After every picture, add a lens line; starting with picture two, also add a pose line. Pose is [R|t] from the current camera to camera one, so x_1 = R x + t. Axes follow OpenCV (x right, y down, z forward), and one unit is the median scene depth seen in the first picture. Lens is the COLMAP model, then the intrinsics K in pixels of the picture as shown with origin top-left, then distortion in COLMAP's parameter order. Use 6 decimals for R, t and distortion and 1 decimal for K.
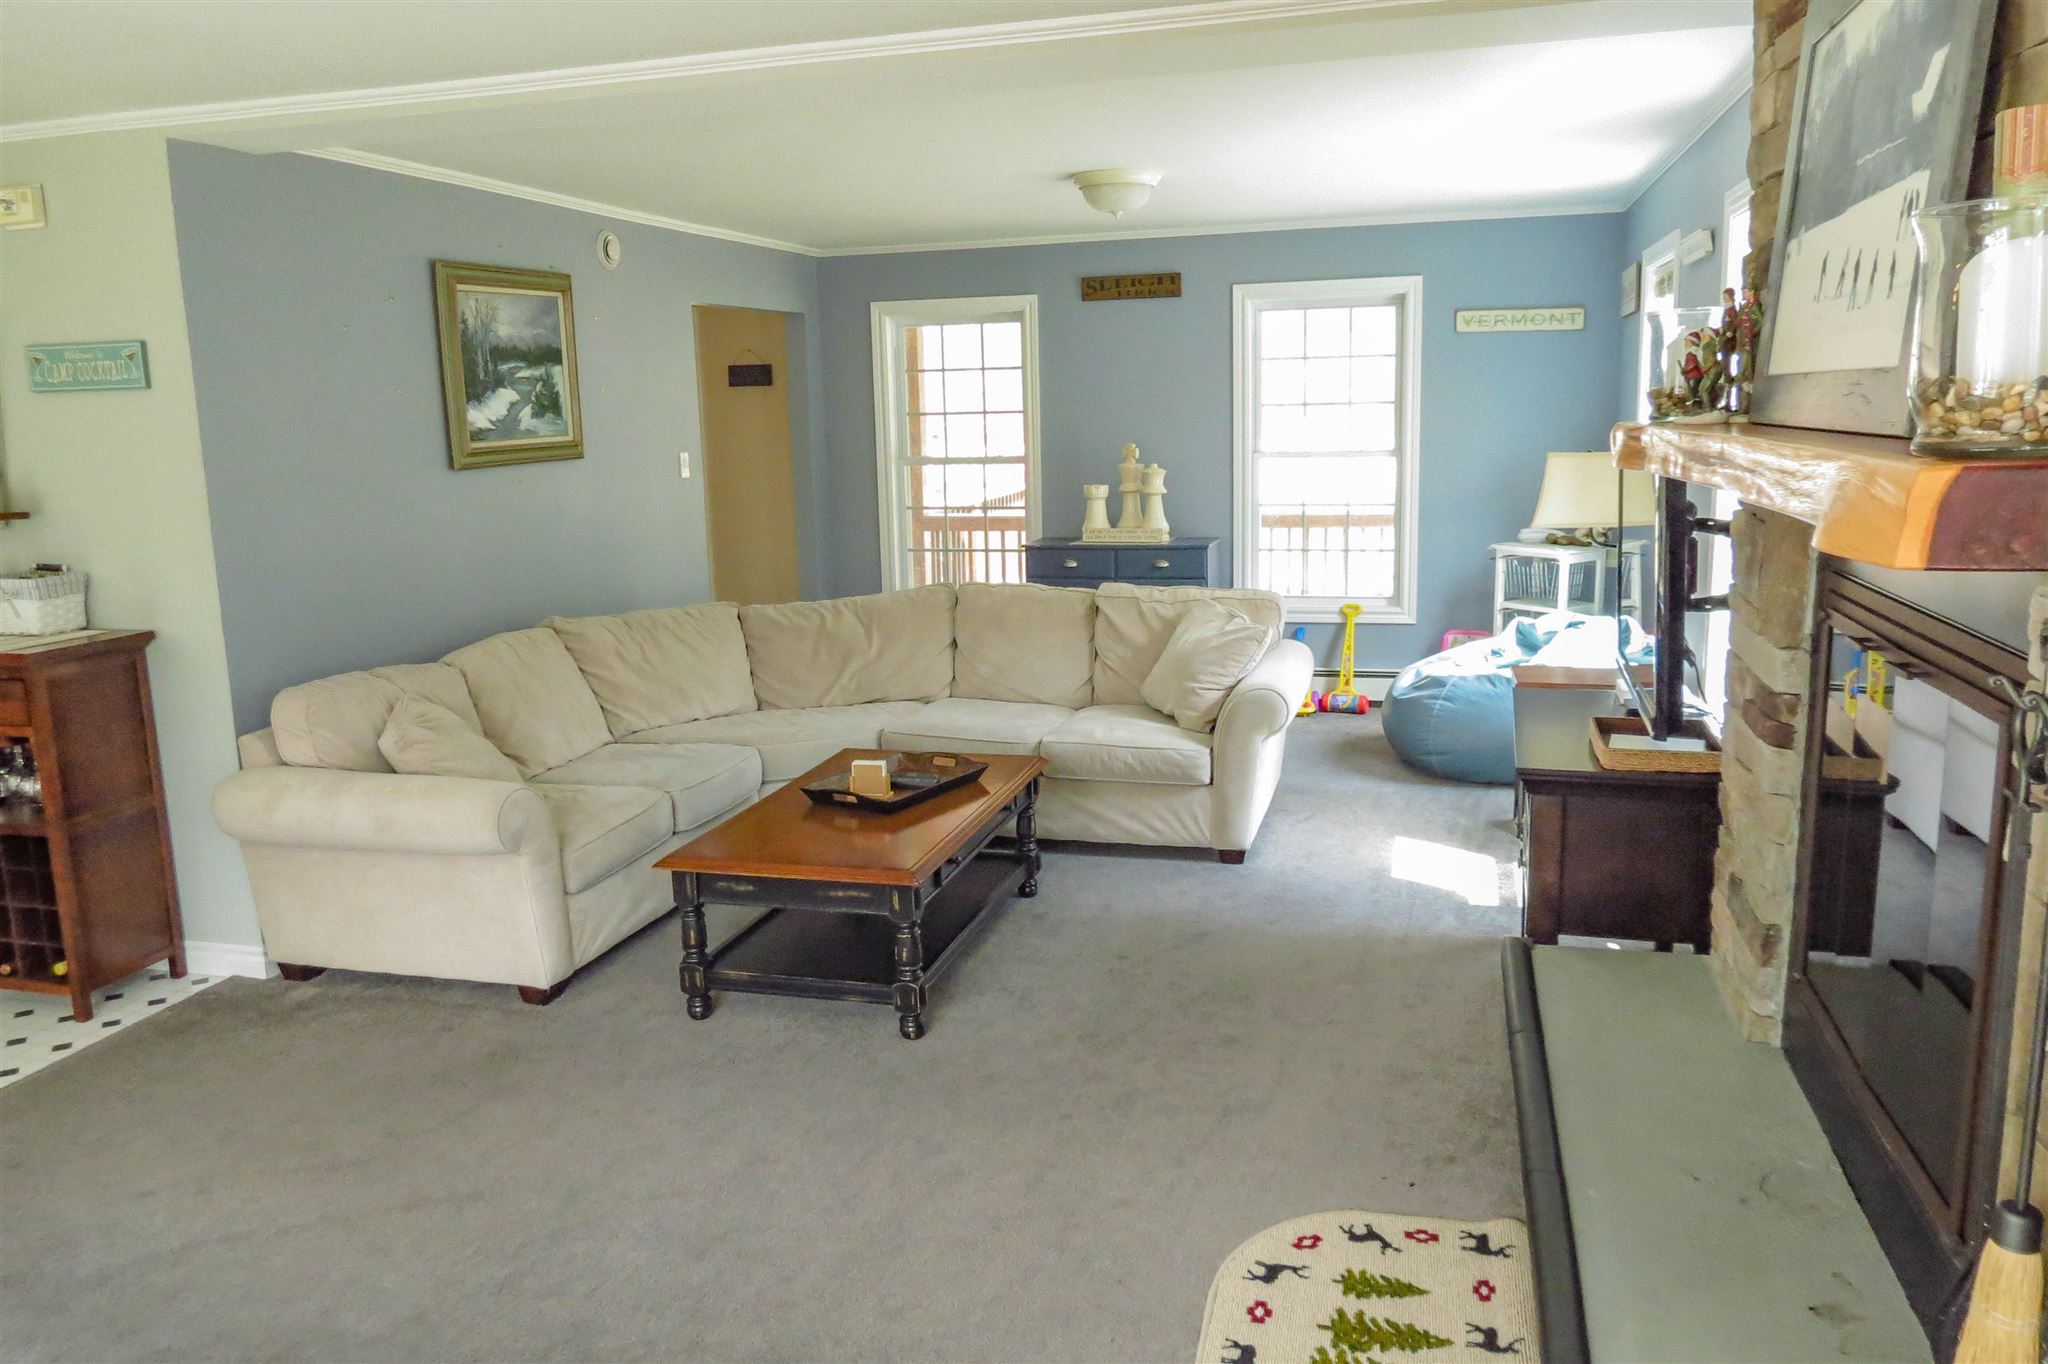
lens RADIAL K [[1524.7, 0, 1036.8], [0, 1524.7, 668.0], [0, 0, 1]] dist [-0.021513, 0.010937]
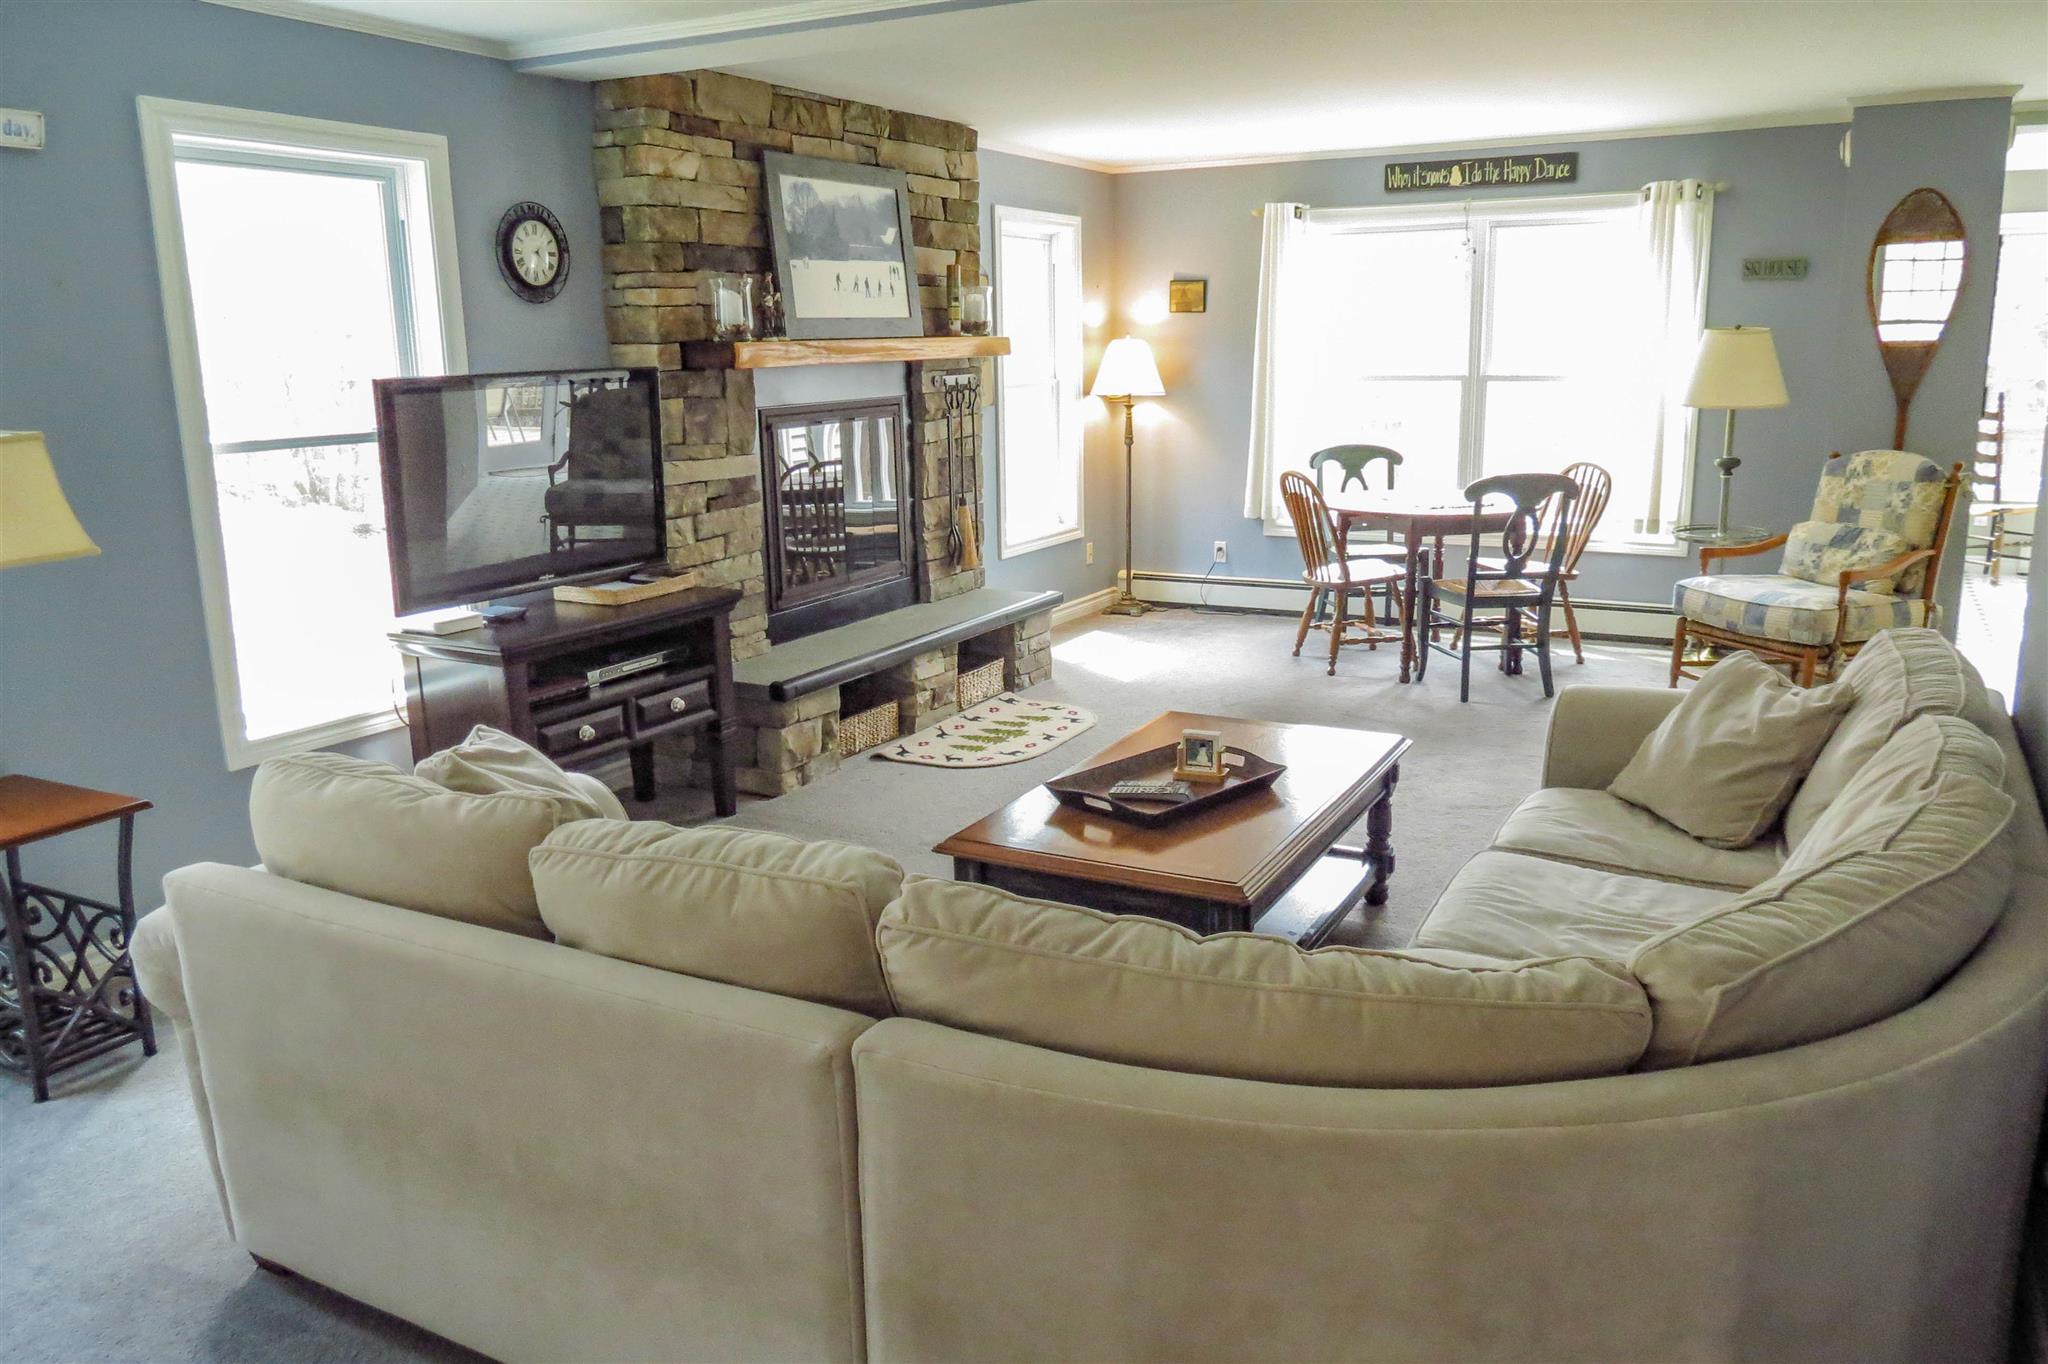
lens RADIAL K [[1524.7, 0, 1030.1], [0, 1524.7, 676.4], [0, 0, 1]] dist [-0.021513, 0.010937]
pose [[-0.975070, -0.012429, 0.221551, -0.162054], [0.073536, 0.923913, 0.375470, -0.234850], [-0.209360, 0.382401, -0.899965, 1.406210]]
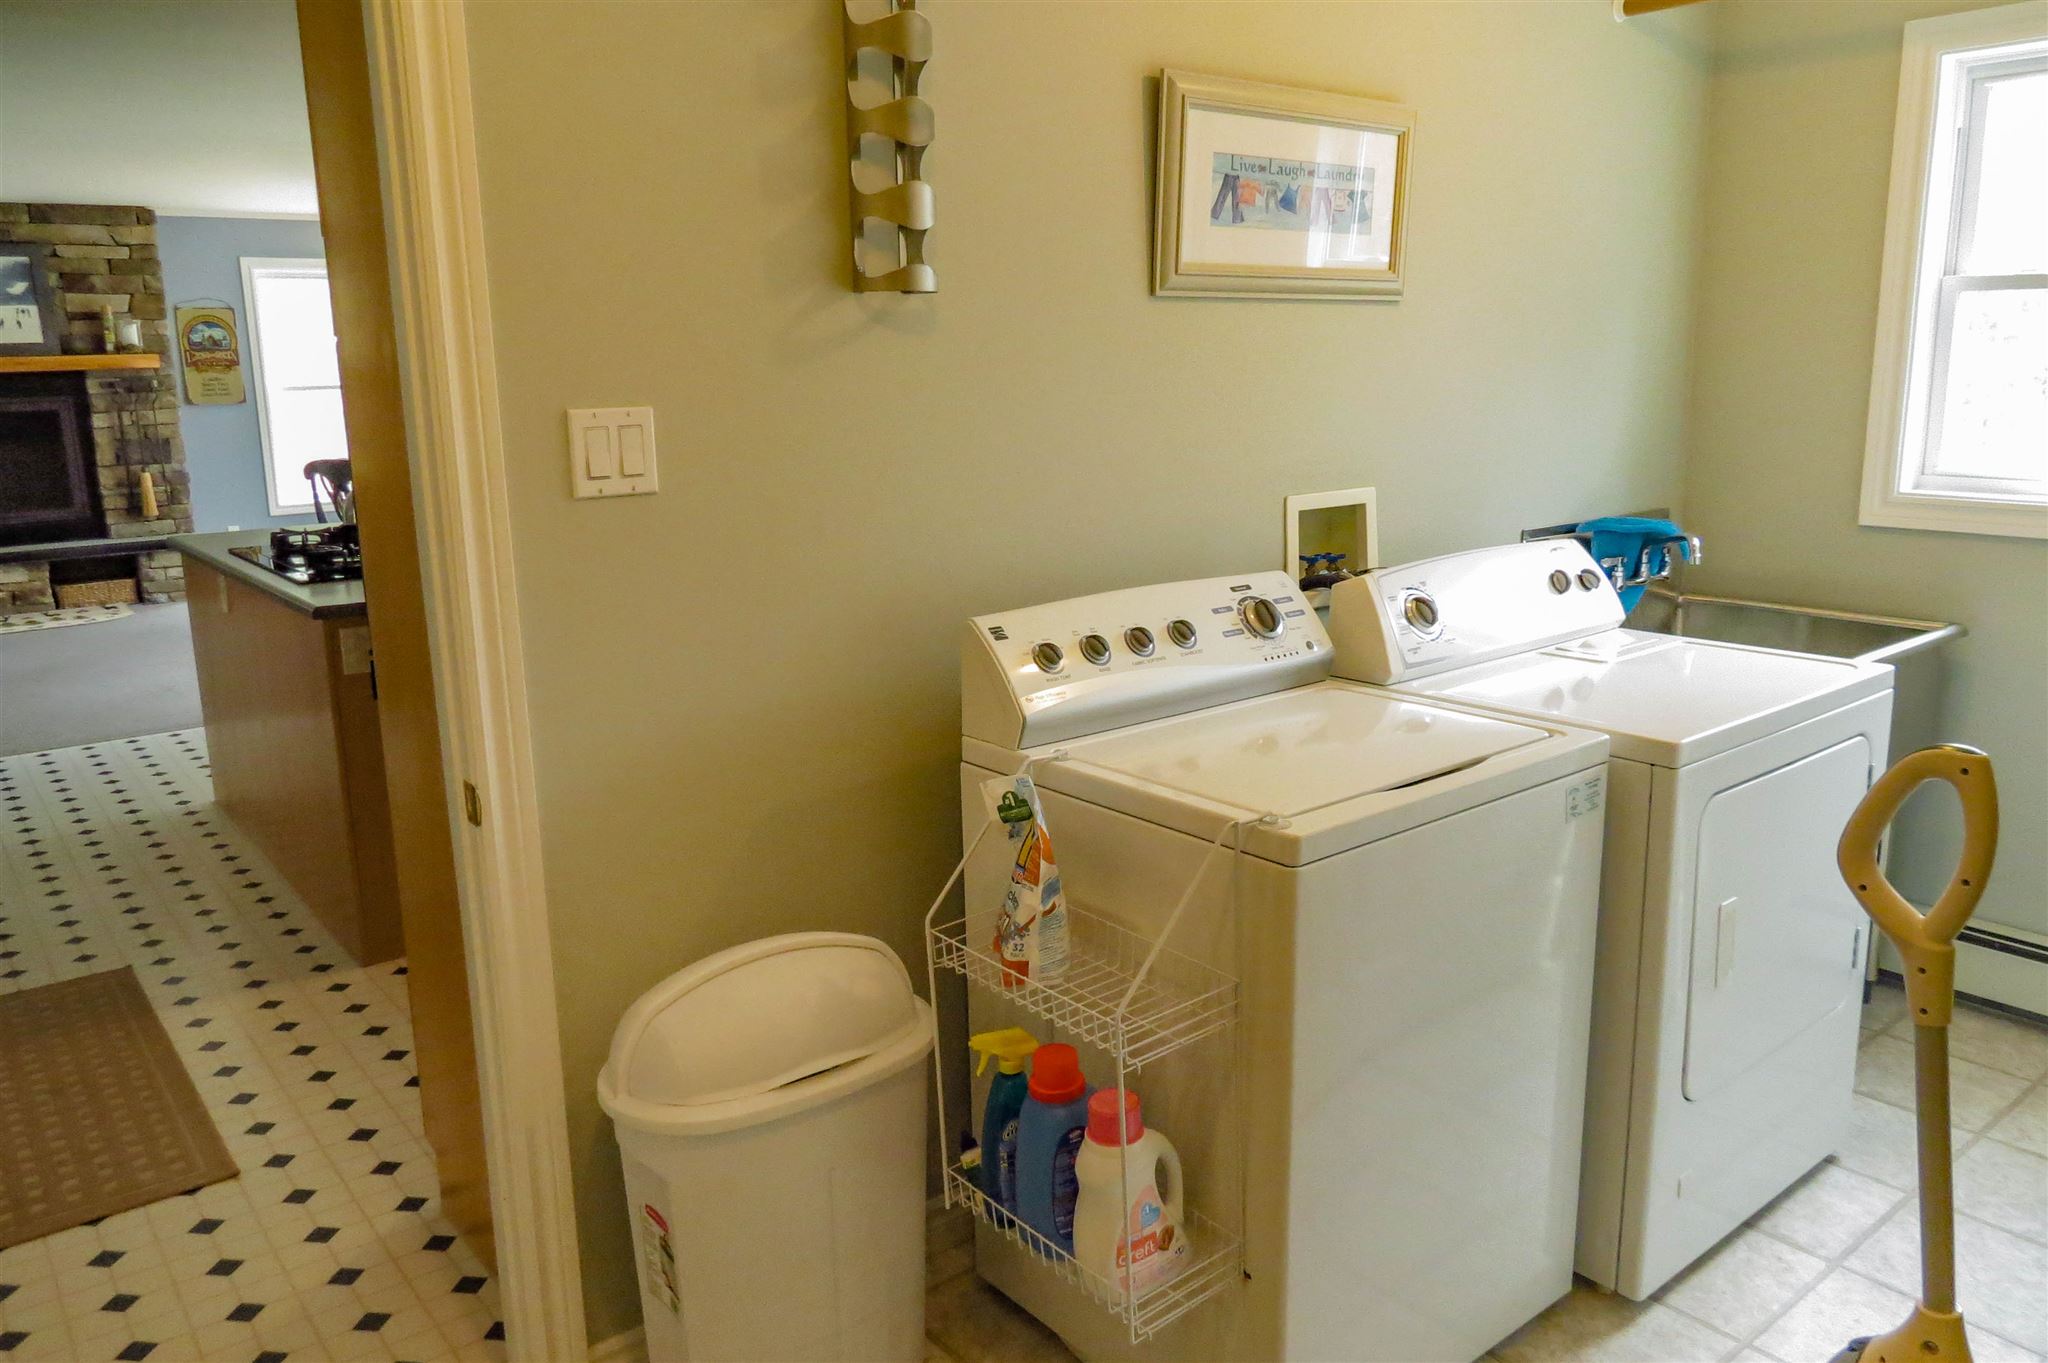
lens RADIAL K [[1524.7, 0, 1039.4], [0, 1524.7, 671.4], [0, 0, 1]] dist [-0.021513, 0.010937]
pose [[-0.812475, -0.090699, 0.575897, -1.692360], [0.132747, 0.933094, 0.334235, -0.136728], [-0.567681, 0.348006, -0.746076, 1.053710]]
